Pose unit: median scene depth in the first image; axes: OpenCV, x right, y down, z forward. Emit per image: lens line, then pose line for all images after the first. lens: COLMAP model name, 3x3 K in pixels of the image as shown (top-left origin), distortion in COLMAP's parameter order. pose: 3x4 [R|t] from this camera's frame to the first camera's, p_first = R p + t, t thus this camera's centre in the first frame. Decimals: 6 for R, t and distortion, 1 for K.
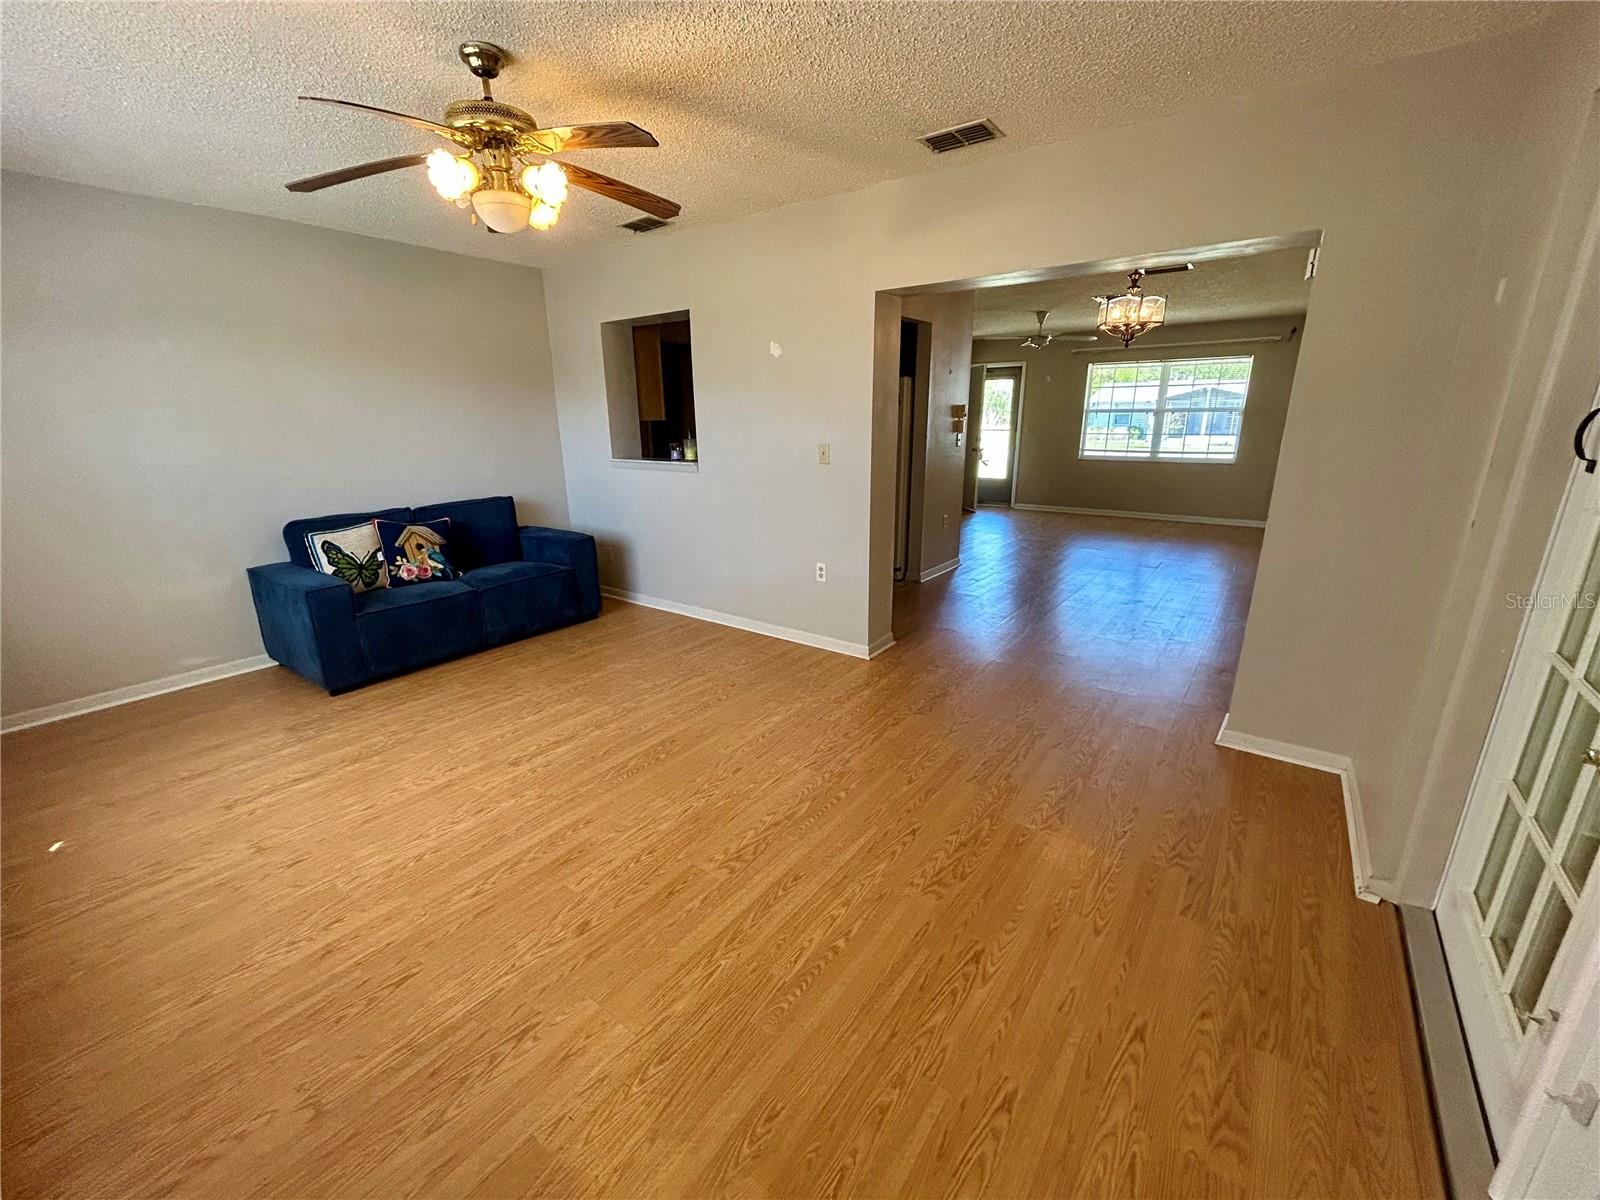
lens RADIAL K [[645.1, 0, 803.1], [0, 645.1, 599.6], [0, 0, 1]] dist [-0.000706, 0.000141]
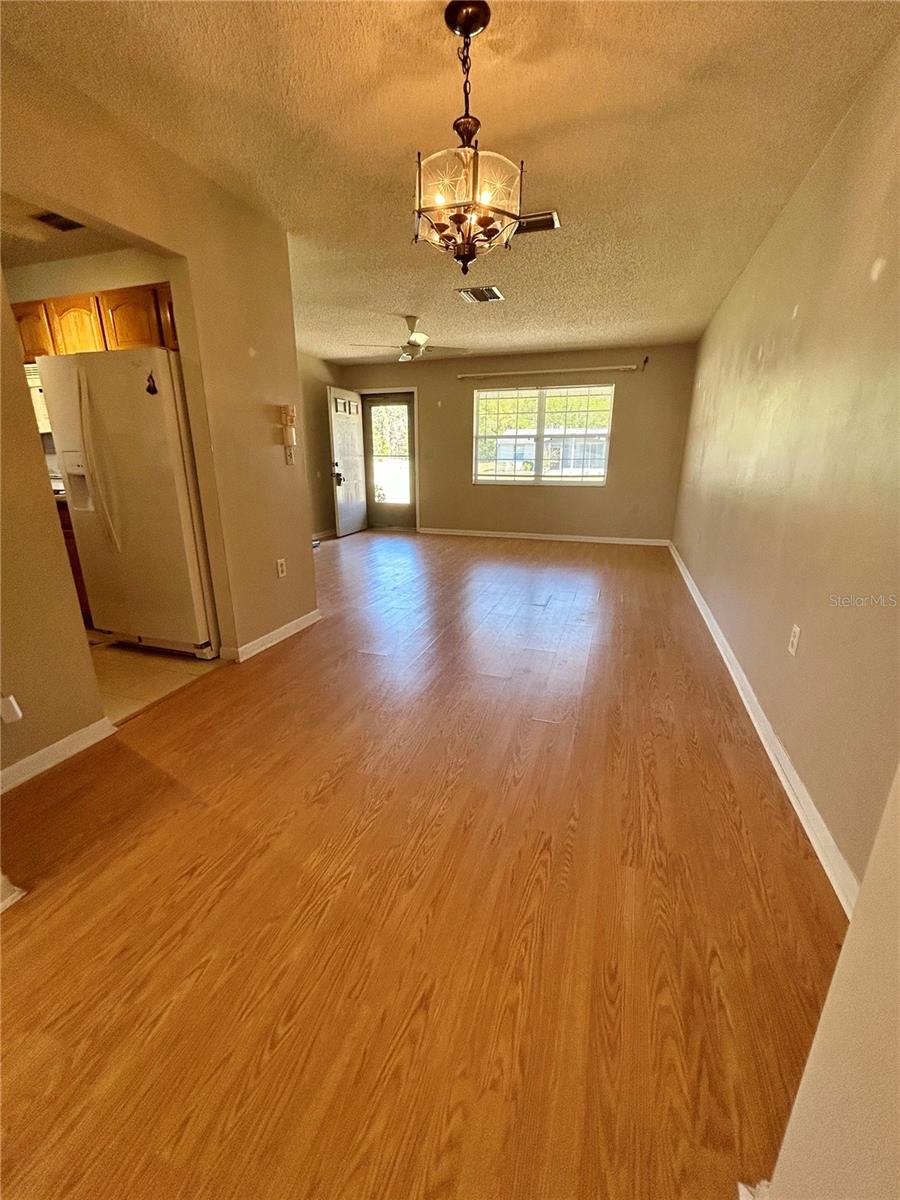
lens RADIAL K [[483.8, 0, 444.5], [0, 483.8, 603.5], [0, 0, 1]] dist [-0.000706, 0.000141]
pose [[0.957010, -0.078639, 0.279193, 0.513658], [0.073011, 0.996864, 0.030517, -0.179093], [-0.280717, -0.008821, 0.959750, 0.895547]]
